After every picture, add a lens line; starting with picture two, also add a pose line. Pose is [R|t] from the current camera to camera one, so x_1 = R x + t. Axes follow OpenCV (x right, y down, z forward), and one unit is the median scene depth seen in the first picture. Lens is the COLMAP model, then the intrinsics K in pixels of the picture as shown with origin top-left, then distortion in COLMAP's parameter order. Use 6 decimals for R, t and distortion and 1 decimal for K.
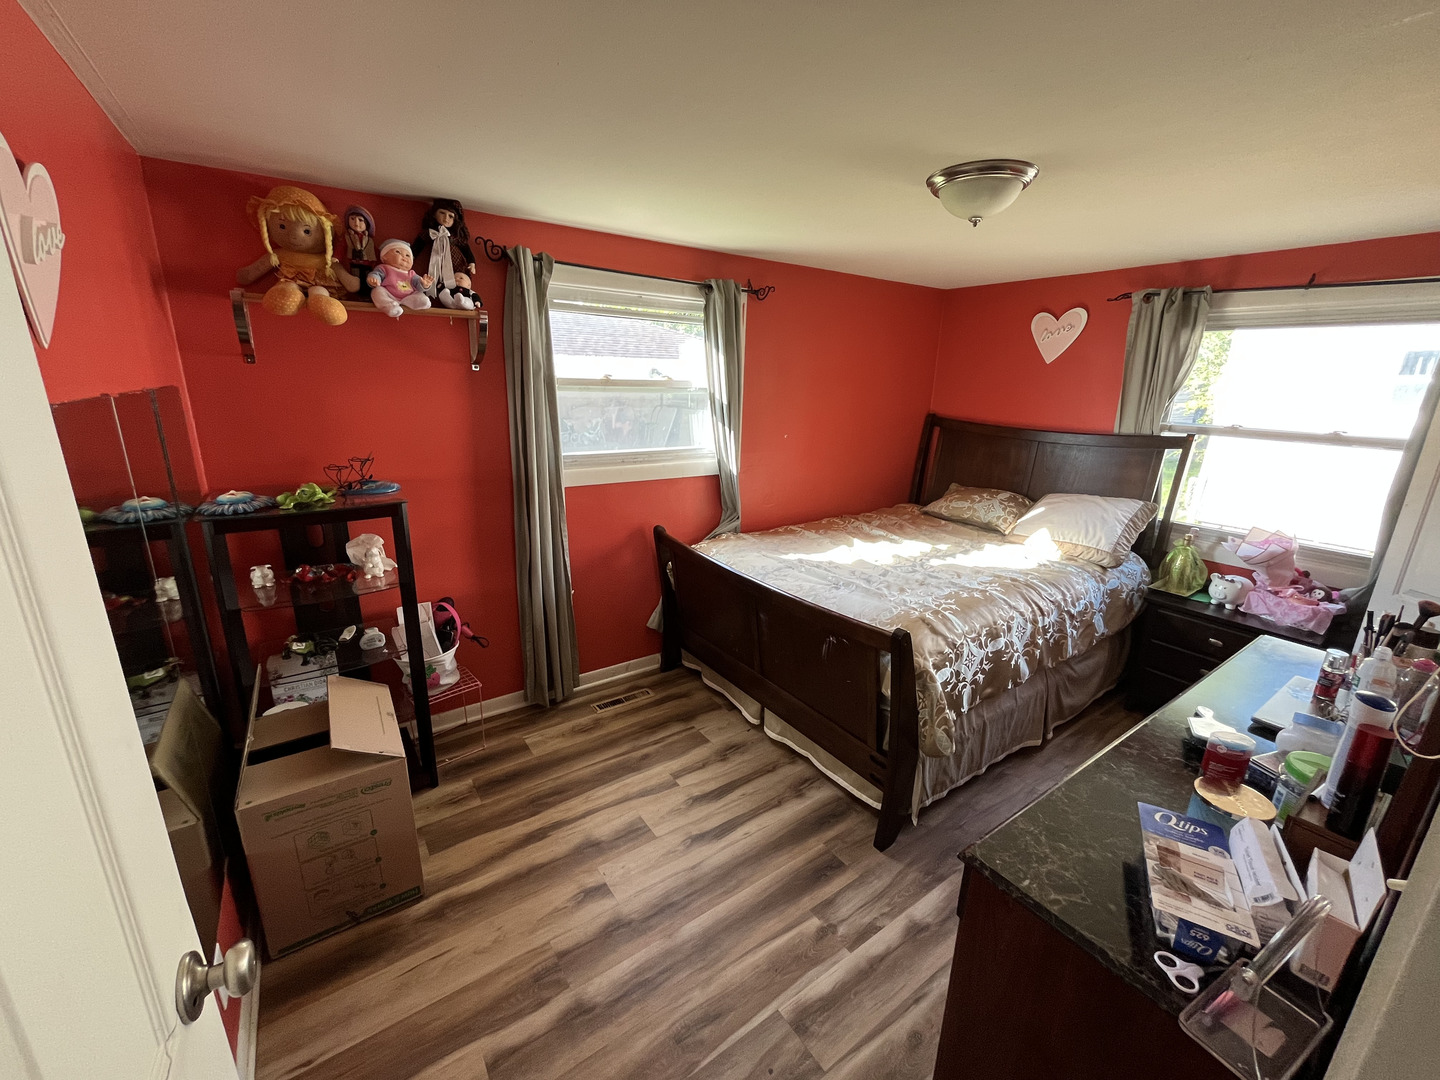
lens RADIAL K [[579.6, 0, 720.6], [0, 579.6, 535.0], [0, 0, 1]] dist [-0.001722, -0.000005]
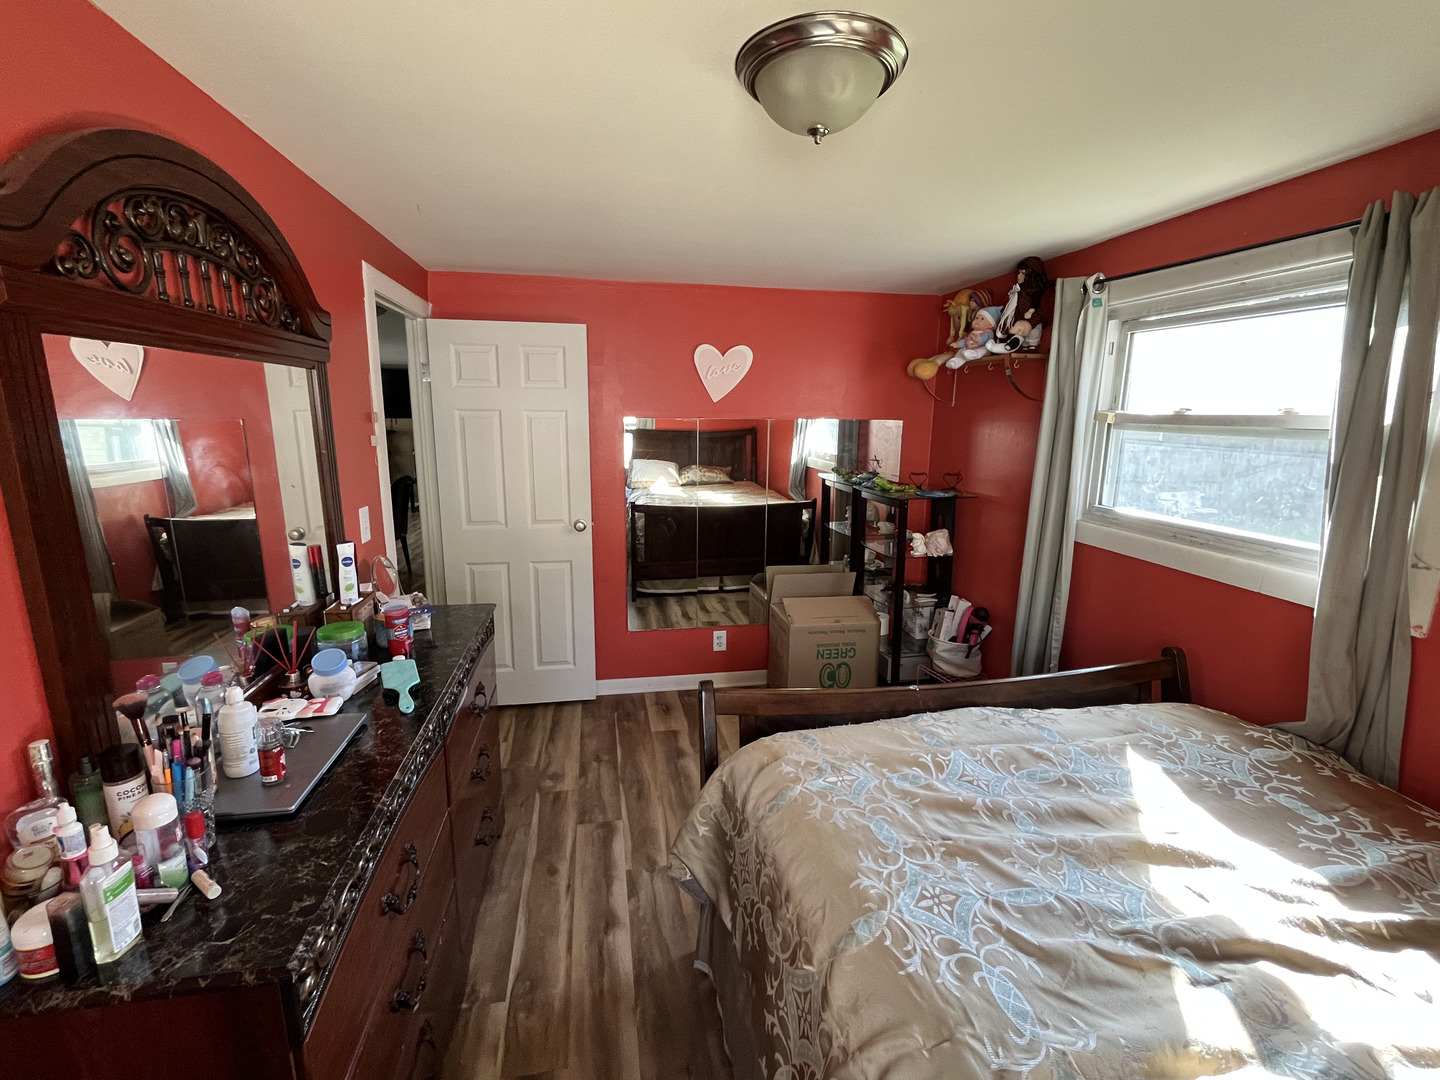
lens RADIAL K [[633.4, 0, 719.5], [0, 633.4, 537.3], [0, 0, 1]] dist [0.001252, 0.000139]
pose [[-0.406632, 0.161554, -0.899195, 1.090961], [-0.254335, 0.925314, 0.281262, -0.308124], [0.877476, 0.343067, -0.335173, 1.226708]]
